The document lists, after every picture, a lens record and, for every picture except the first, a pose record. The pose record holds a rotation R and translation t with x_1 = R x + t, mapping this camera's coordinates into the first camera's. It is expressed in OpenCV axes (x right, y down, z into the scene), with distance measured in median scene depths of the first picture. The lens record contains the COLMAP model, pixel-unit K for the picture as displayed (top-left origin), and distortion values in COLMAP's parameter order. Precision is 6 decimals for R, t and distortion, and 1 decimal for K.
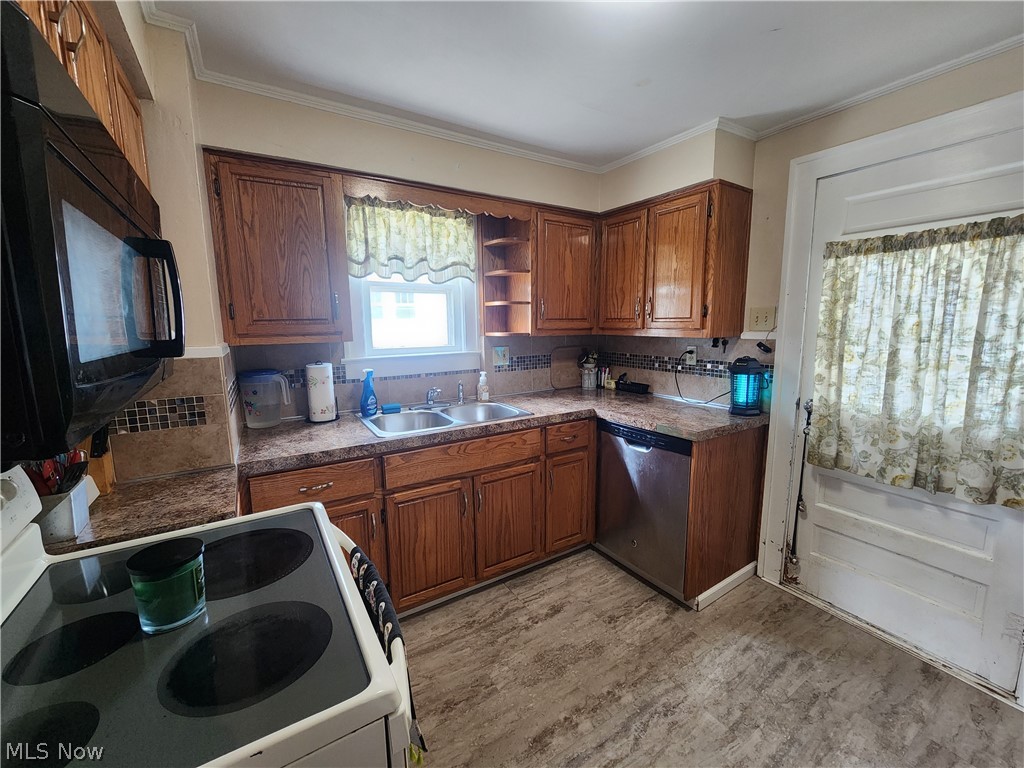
lens RADIAL K [[422.8, 0, 517.8], [0, 422.8, 383.4], [0, 0, 1]] dist [0.000477, 0.000250]
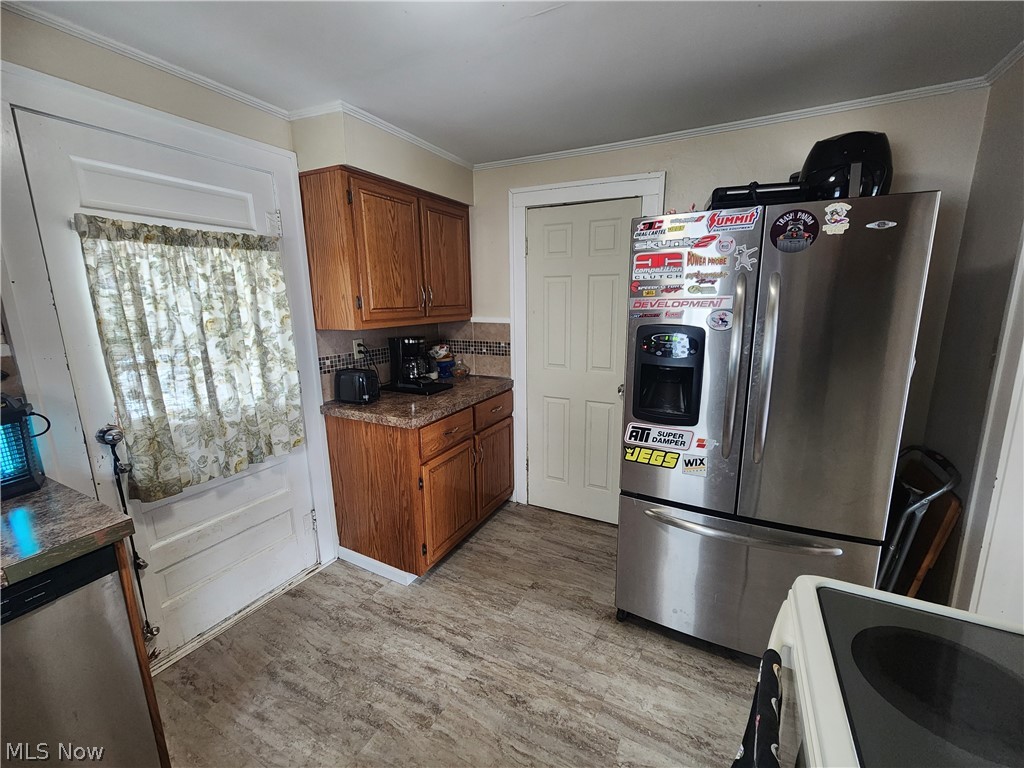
lens RADIAL K [[421.1, 0, 519.5], [0, 421.1, 381.5], [0, 0, 1]] dist [0.000174, 0.000310]
pose [[-0.498895, -0.151620, 0.853297, -0.285328], [0.146380, 0.955691, 0.255398, -0.123865], [-0.854211, 0.252322, -0.454595, 0.704123]]
